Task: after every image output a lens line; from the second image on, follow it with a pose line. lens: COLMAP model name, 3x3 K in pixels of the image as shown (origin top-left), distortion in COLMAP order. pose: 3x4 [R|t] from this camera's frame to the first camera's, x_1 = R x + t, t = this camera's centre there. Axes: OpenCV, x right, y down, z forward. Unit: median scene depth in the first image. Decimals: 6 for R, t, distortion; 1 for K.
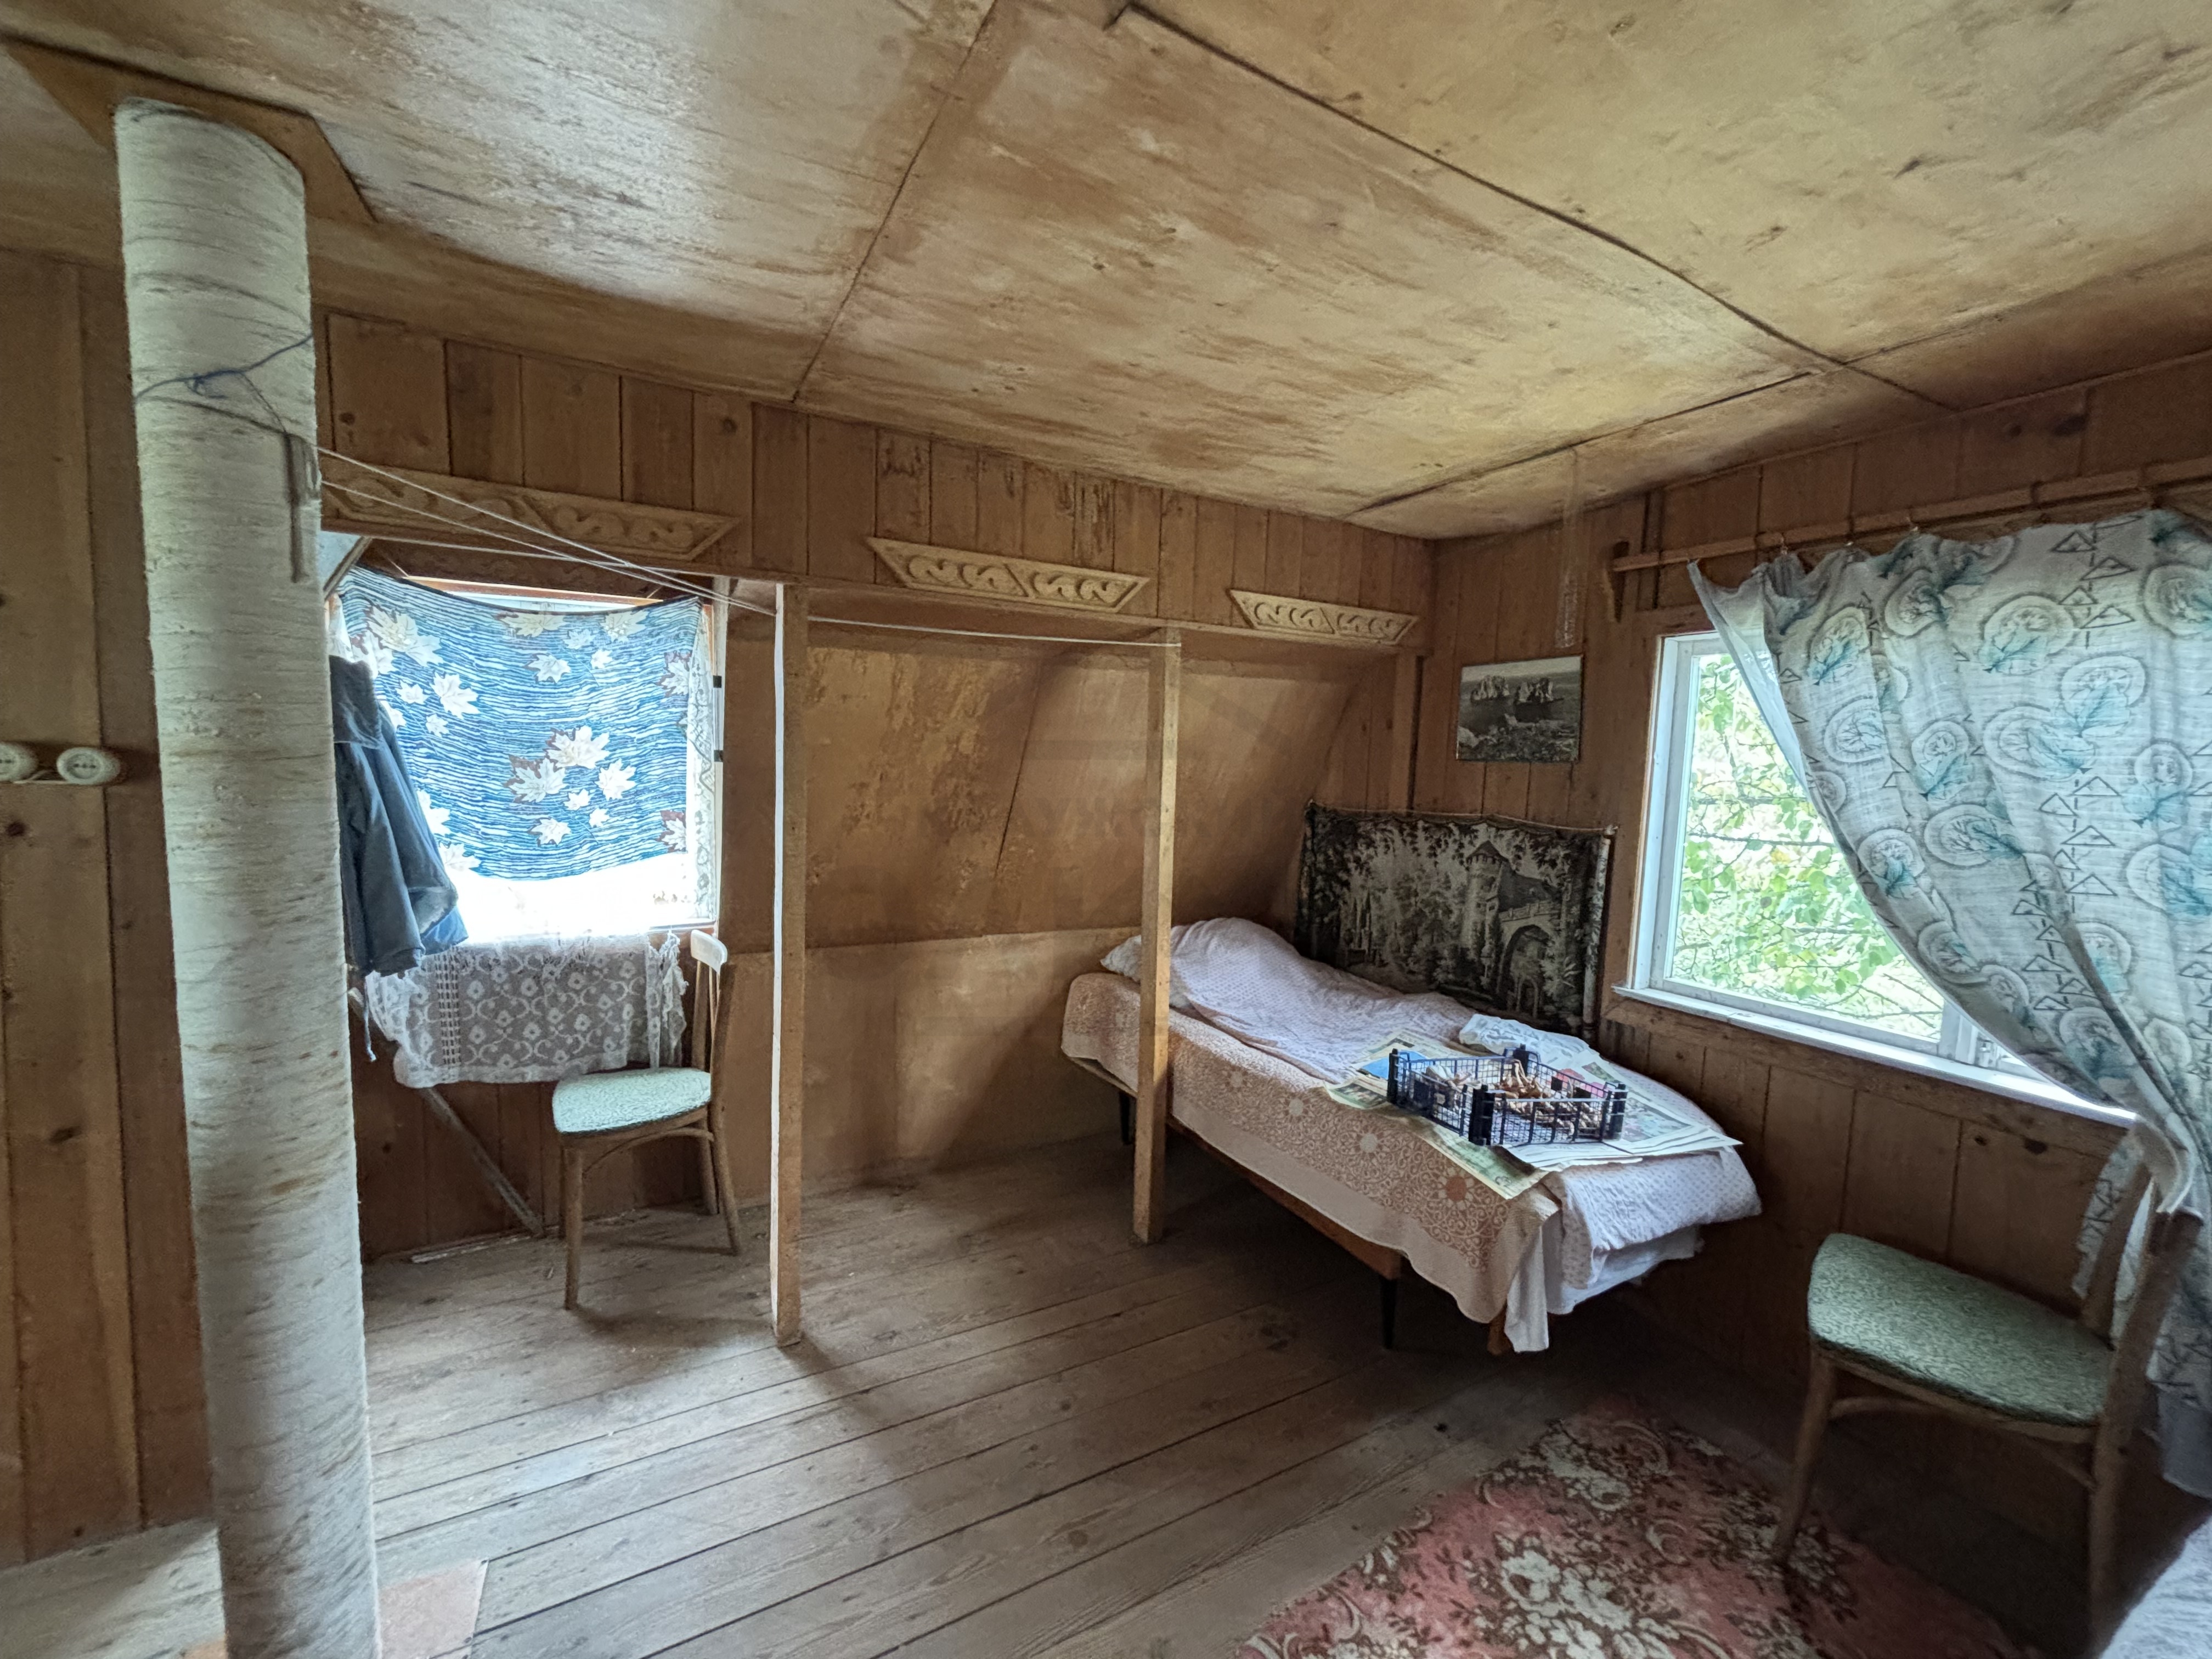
lens RADIAL K [[883.6, 0, 1119.9], [0, 883.6, 830.4], [0, 0, 1]] dist [-0.006360, 0.000300]
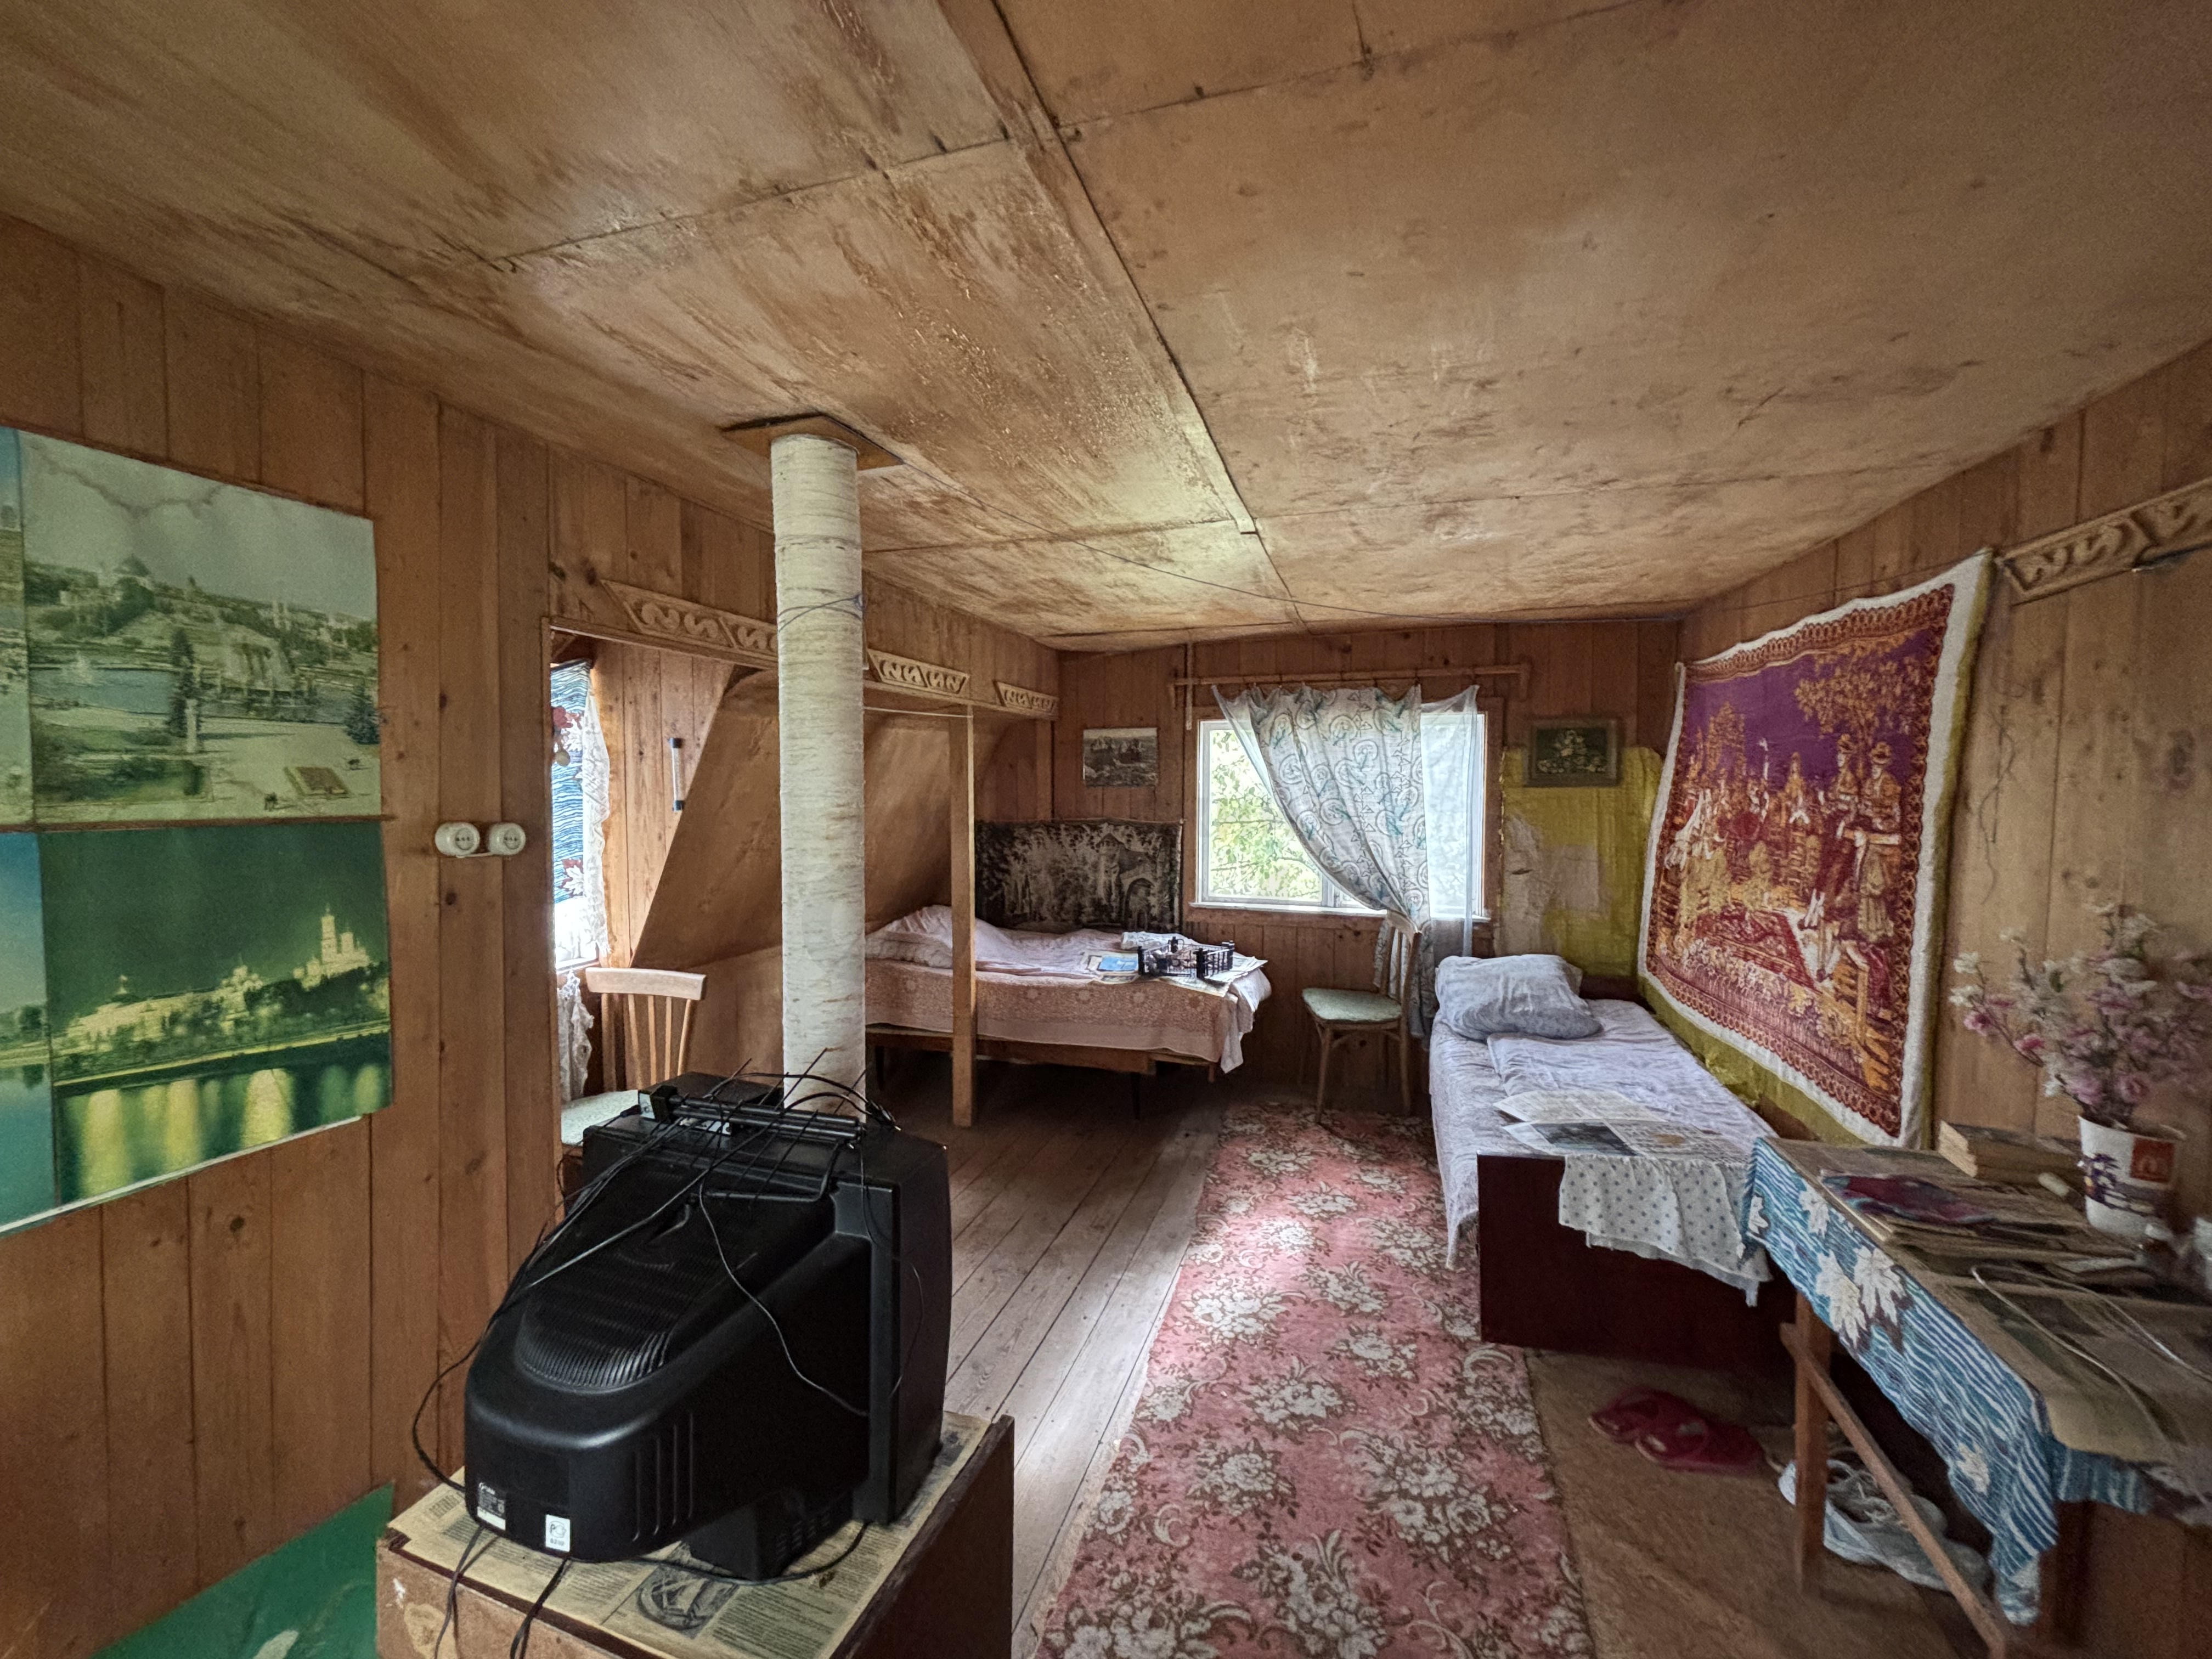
lens RADIAL K [[883.6, 0, 1108.4], [0, 883.6, 826.7], [0, 0, 1]] dist [-0.006360, 0.000300]
pose [[0.721781, -0.066336, 0.688936, -0.862144], [0.080397, 0.996694, 0.011740, -0.023433], [-0.687437, 0.046914, 0.724728, -0.257531]]
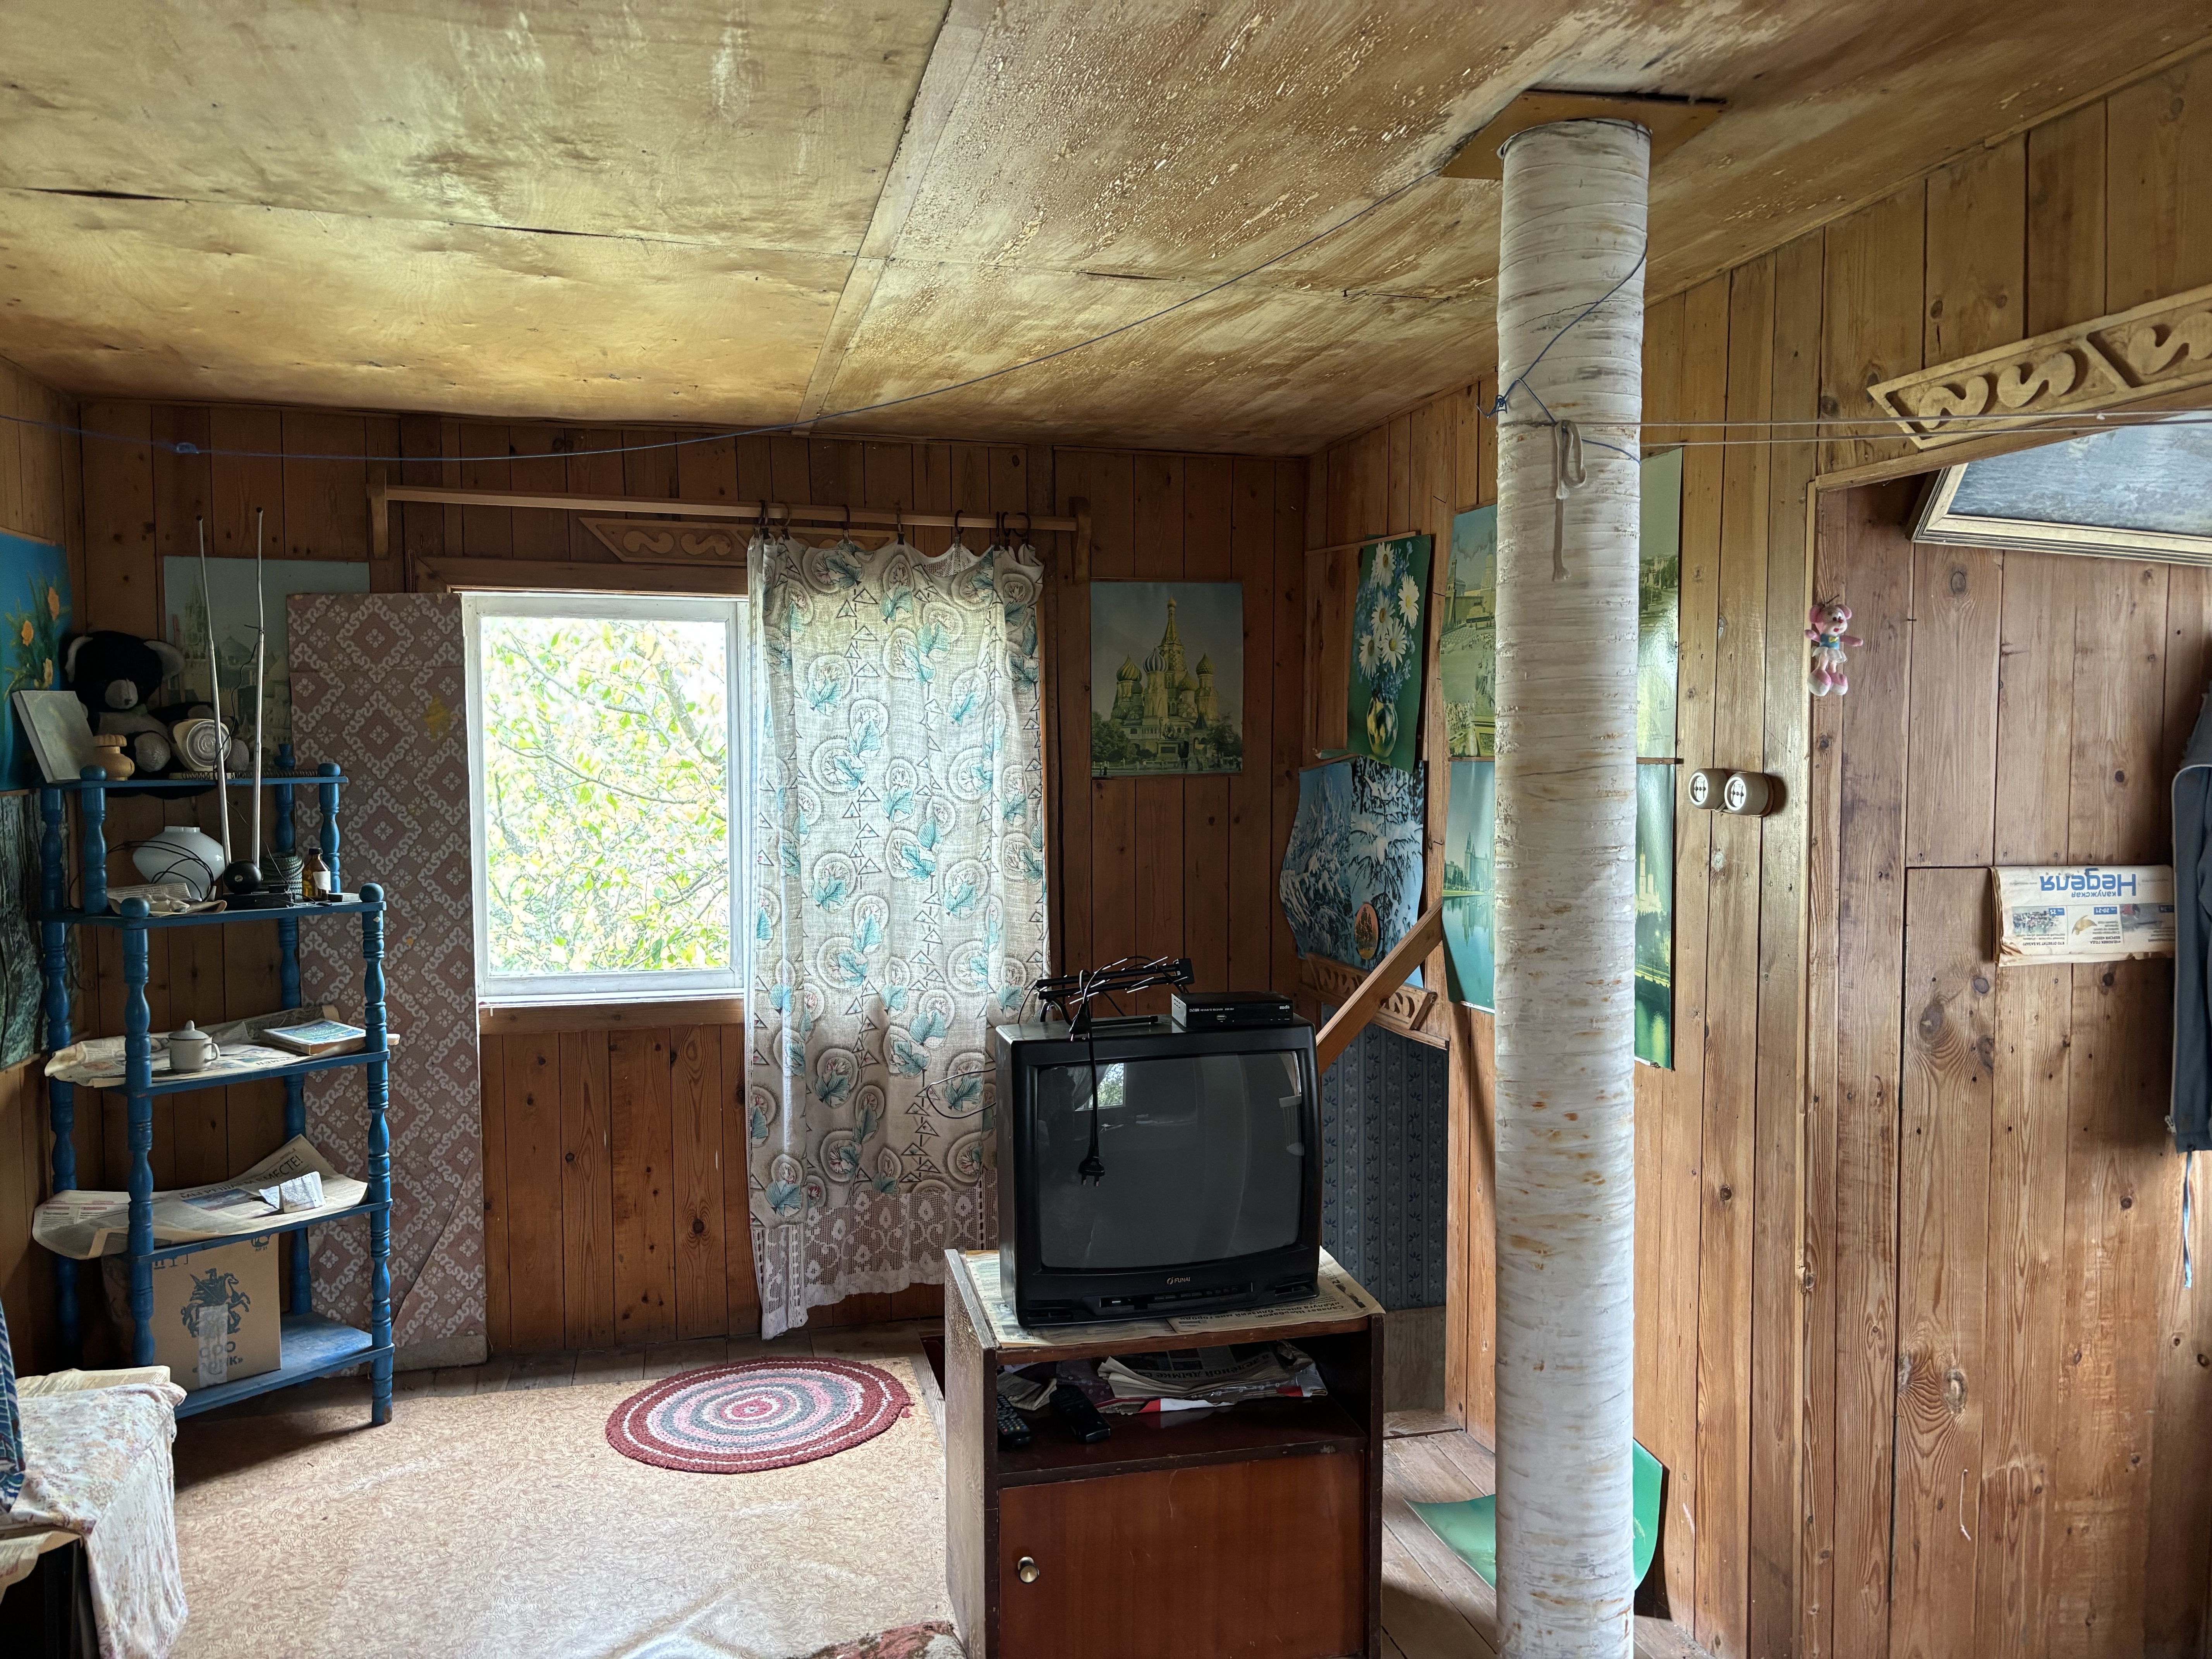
lens RADIAL K [[1667.1, 0, 1104.2], [0, 1667.1, 843.6], [0, 0, 1]] dist [0.062285, -0.065384]
pose [[-0.245657, 0.017012, -0.969208, 0.424220], [-0.094141, 0.994701, 0.041321, -0.018982], [0.964775, 0.101393, -0.242753, 0.483804]]
